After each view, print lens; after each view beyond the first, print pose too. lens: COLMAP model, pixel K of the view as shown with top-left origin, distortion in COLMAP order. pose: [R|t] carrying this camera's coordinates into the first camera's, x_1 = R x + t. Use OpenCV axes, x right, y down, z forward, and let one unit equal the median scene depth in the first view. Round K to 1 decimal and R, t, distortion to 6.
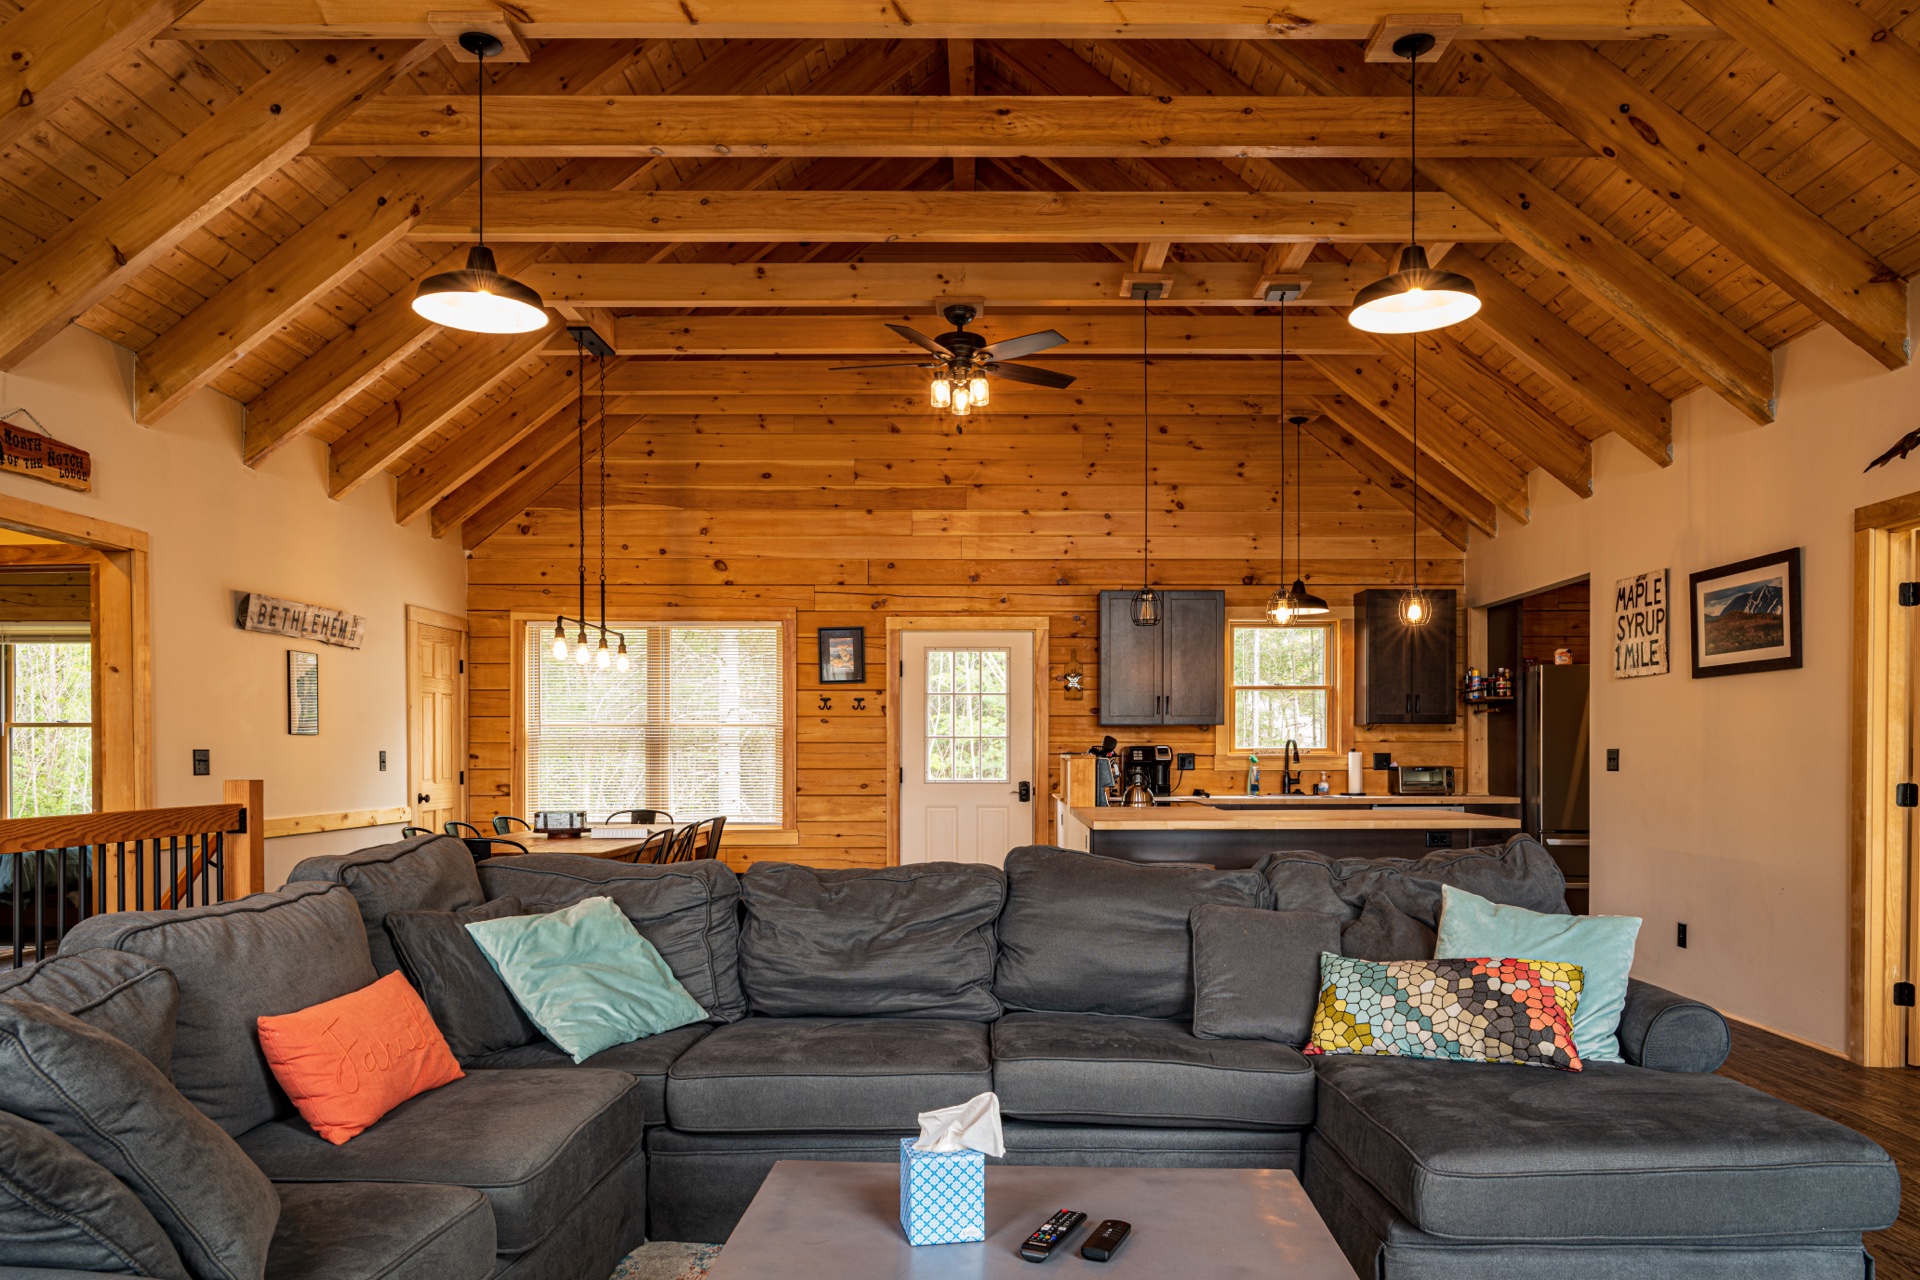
lens RADIAL K [[1265.8, 0, 970.8], [0, 1265.8, 767.0], [0, 0, 1]] dist [0.001155, -0.000467]
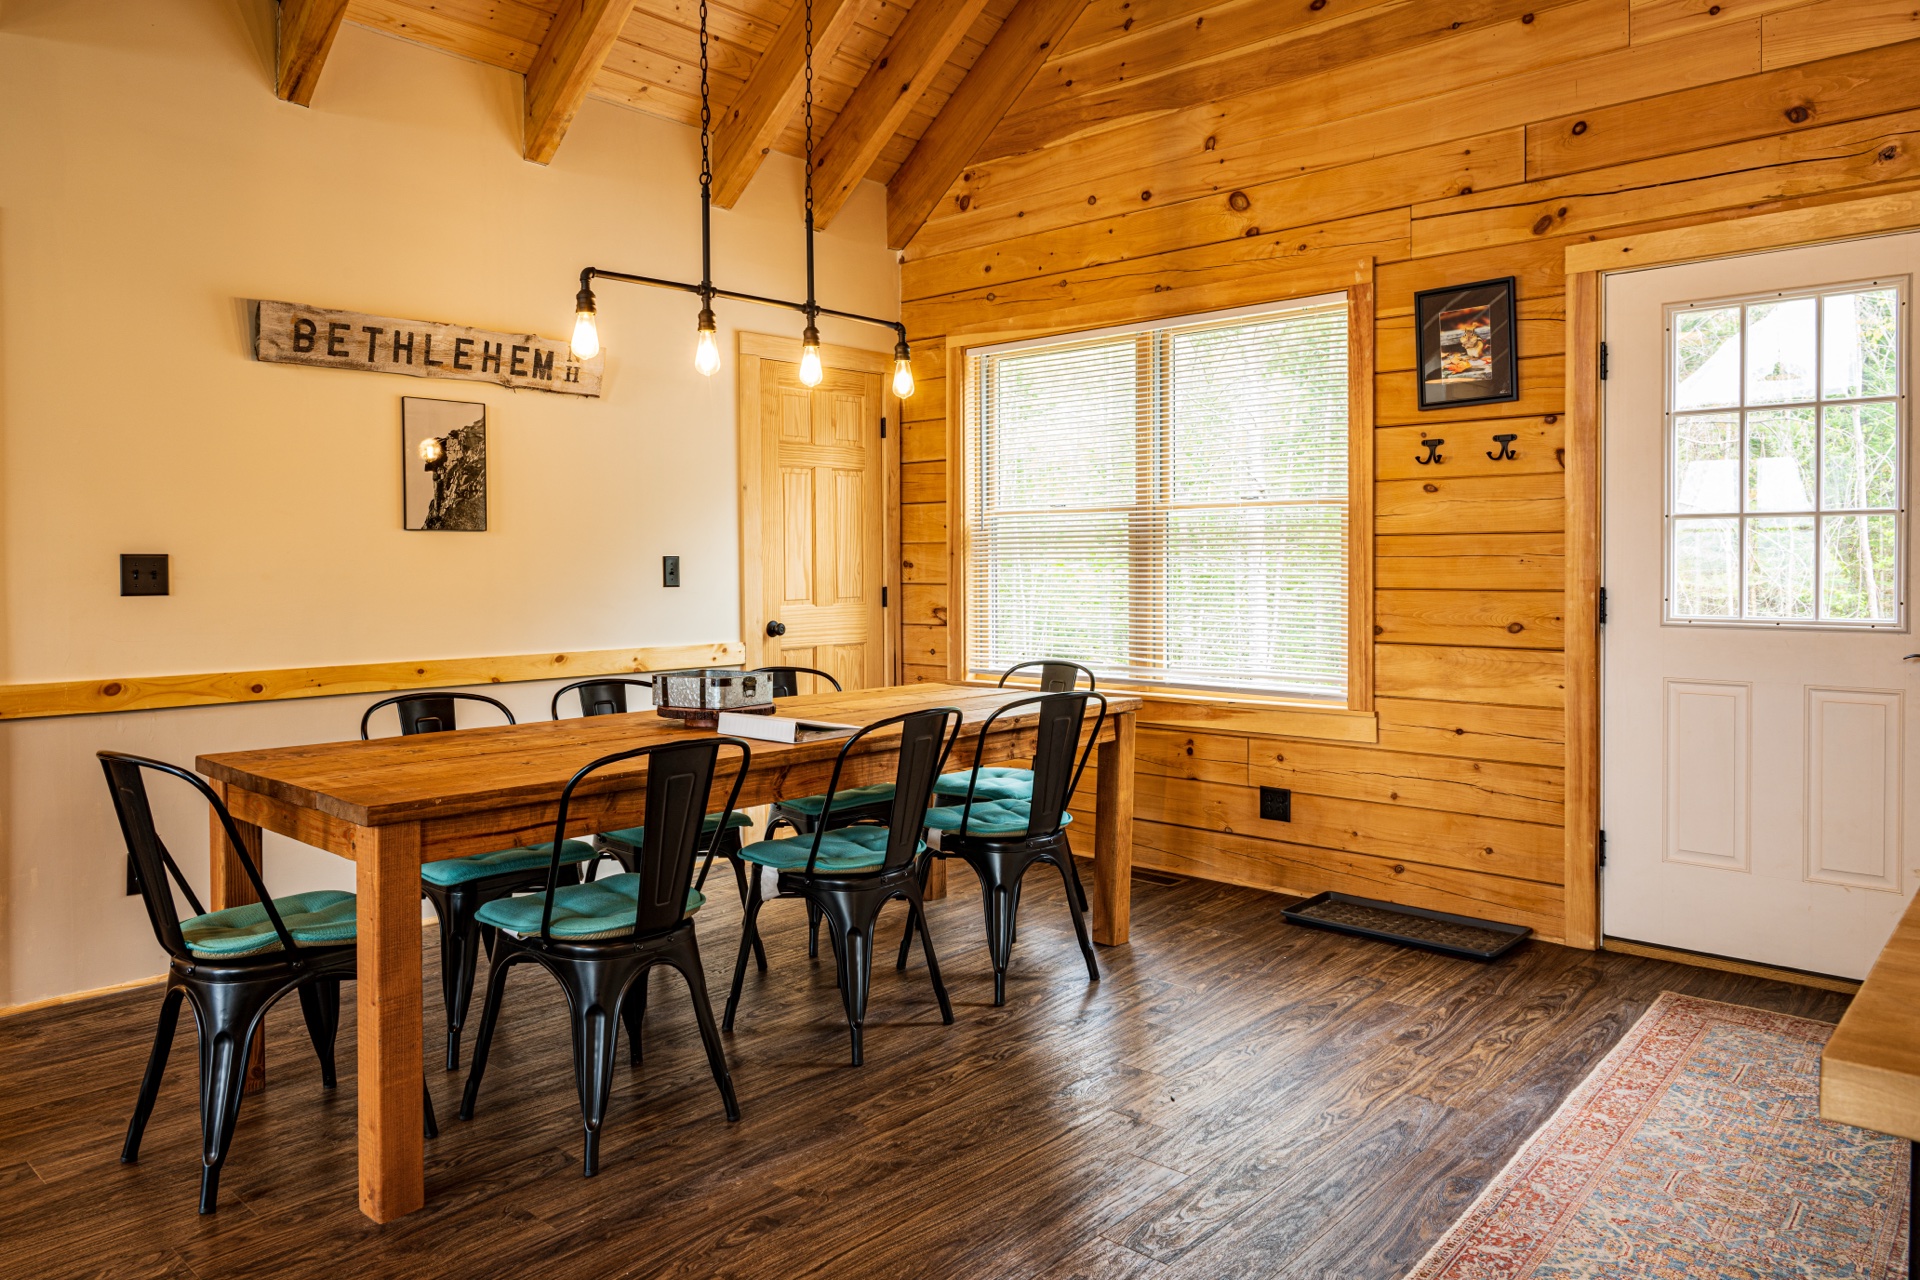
lens RADIAL K [[1288.4, 0, 973.2], [0, 1288.4, 583.0], [0, 0, 1]] dist [0.000409, -0.004084]
pose [[0.755195, 0.008110, -0.655450, 0.072733], [-0.003285, 0.999958, 0.008587, -0.004390], [0.655492, -0.004332, 0.755190, 0.526877]]
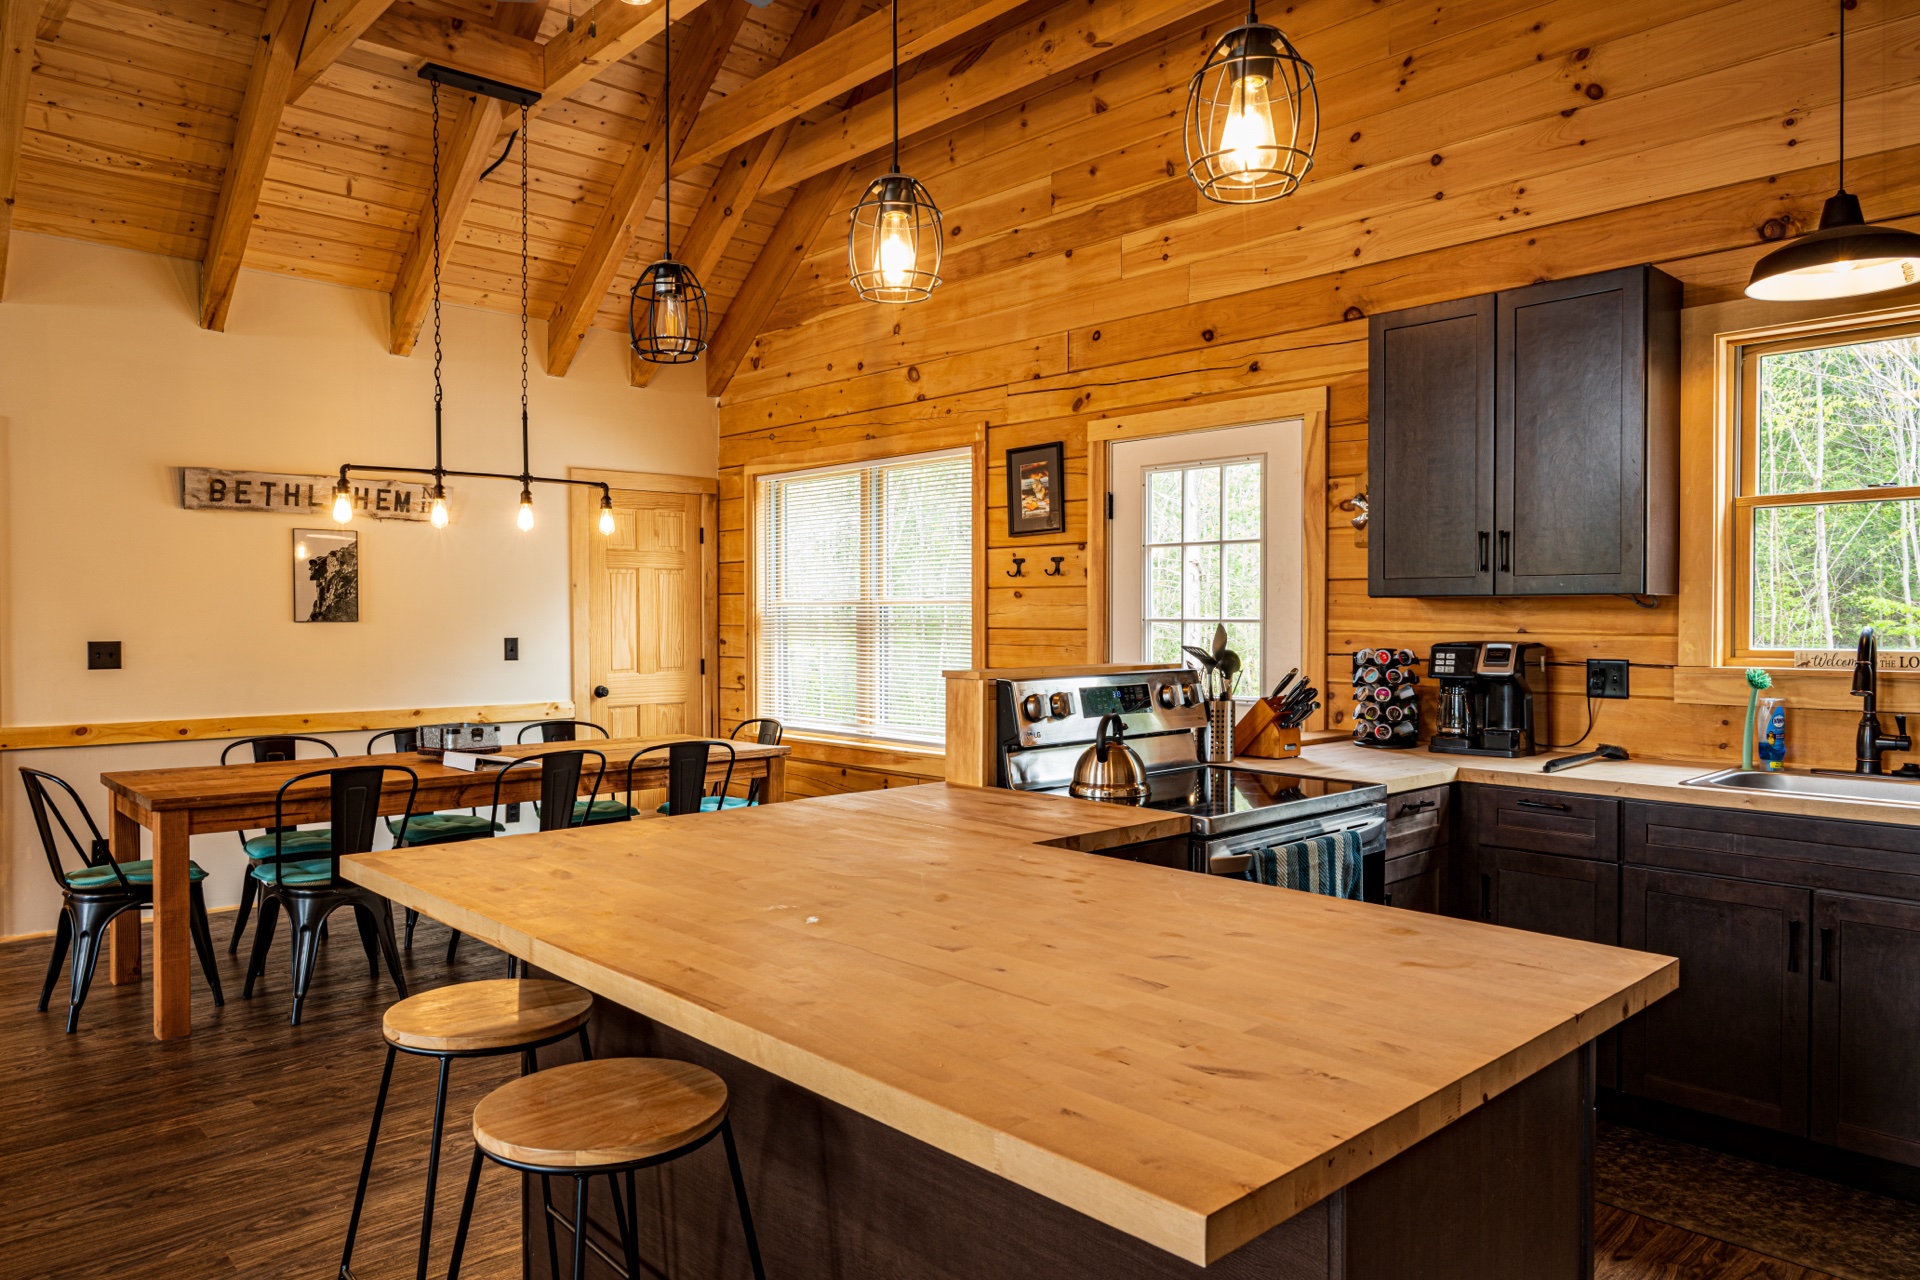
lens RADIAL K [[1258.9, 0, 960.0], [0, 1258.9, 640.0], [0, 0, 1]] dist [-0.001676, -0.002676]
pose [[0.696661, 0.014318, -0.717257, 0.325627], [-0.008539, 0.999895, 0.011666, -0.020640], [0.717349, -0.002002, 0.696711, 0.538481]]
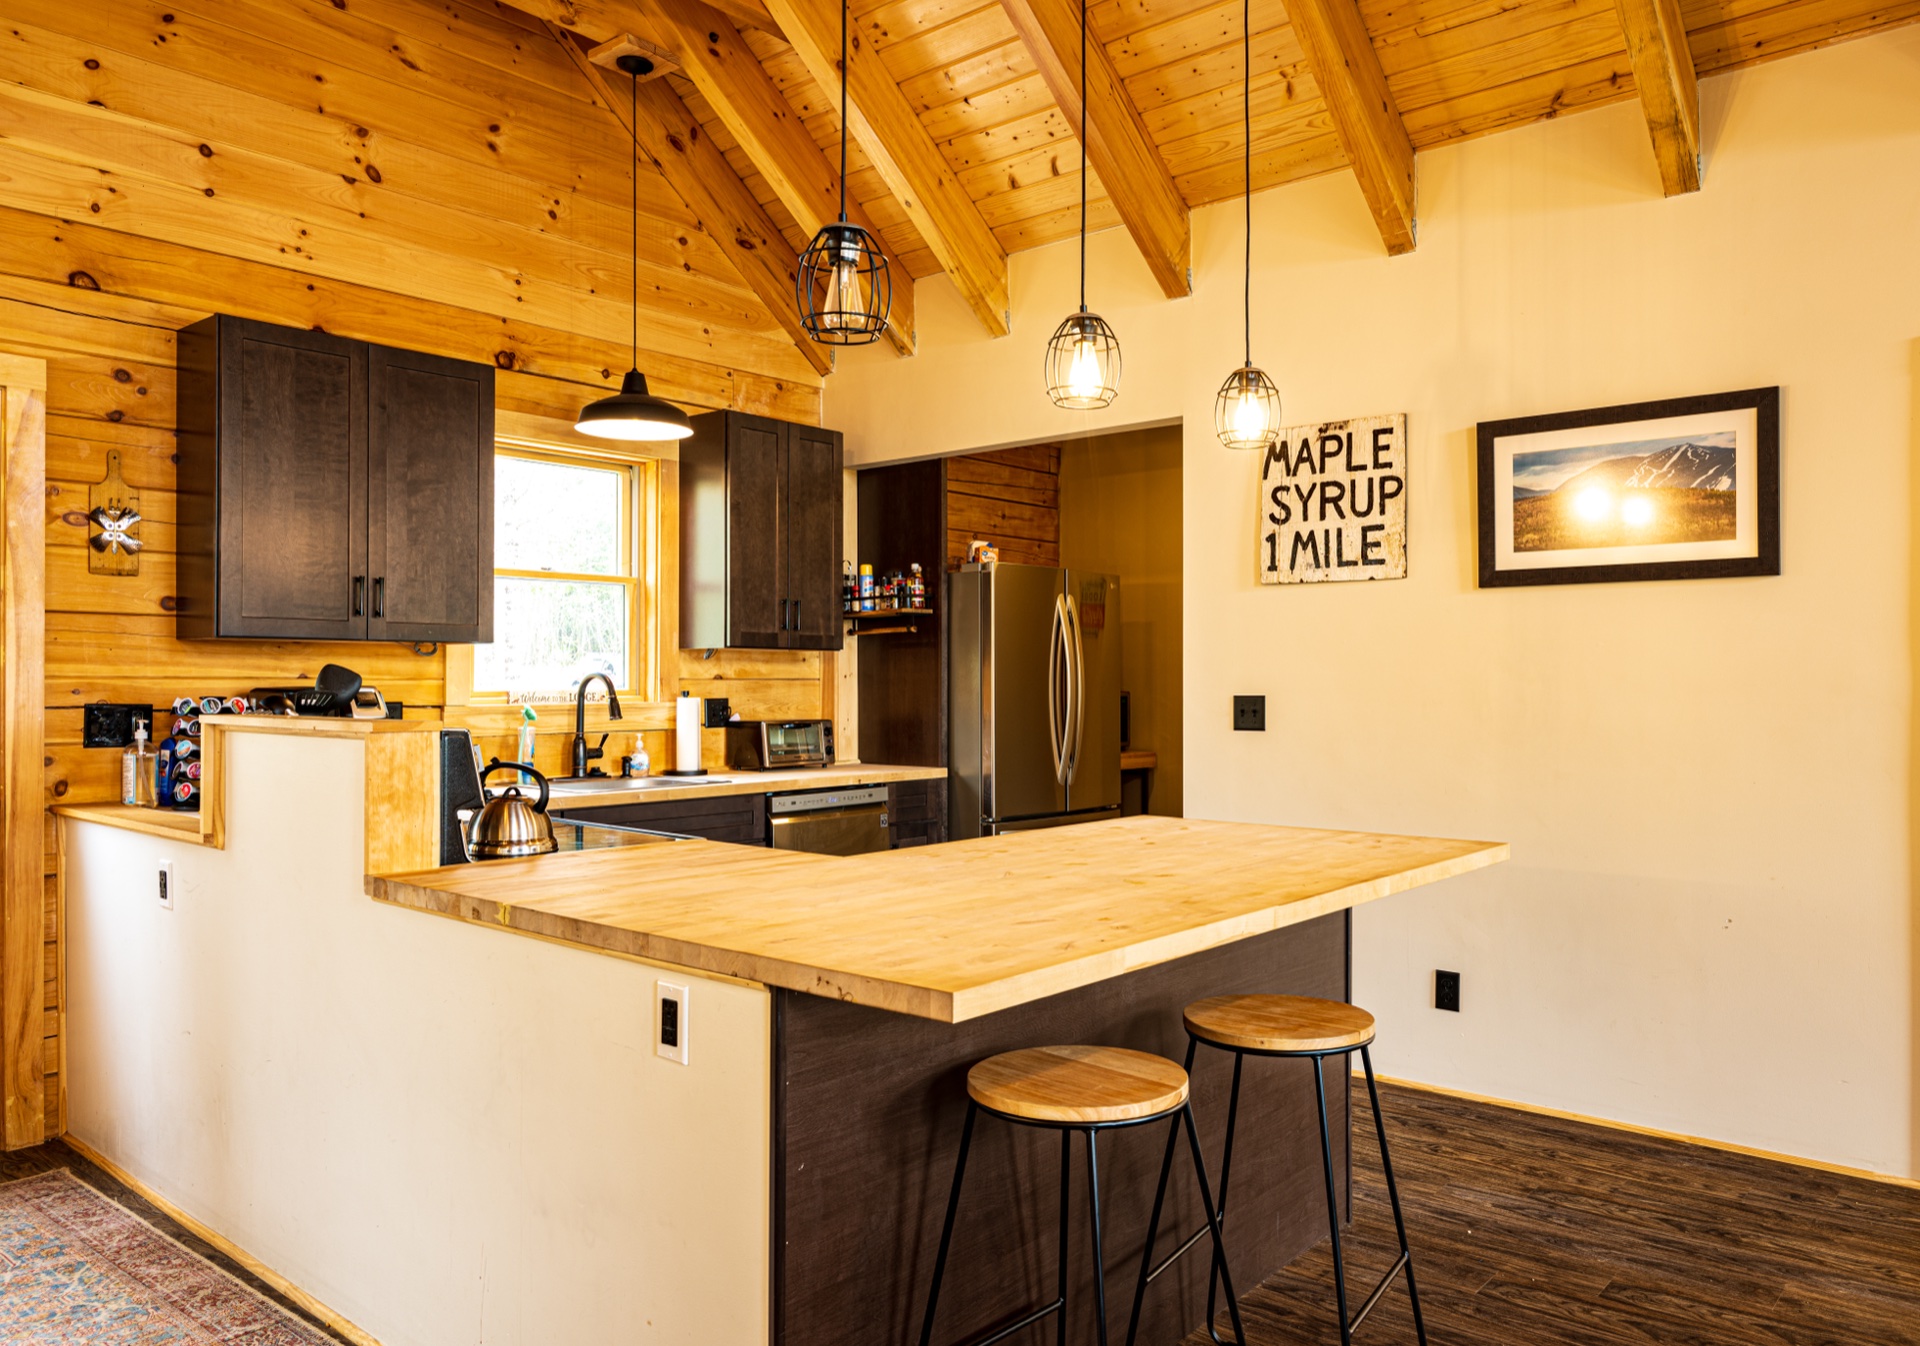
lens RADIAL K [[1357.5, 0, 978.3], [0, 1357.5, 679.2], [0, 0, 1]] dist [-0.001337, -0.002007]
pose [[0.640029, 0.002334, 0.768347, -0.076710], [0.007561, 0.999928, -0.009335, -0.012943], [-0.768313, 0.011784, 0.639966, 0.506760]]
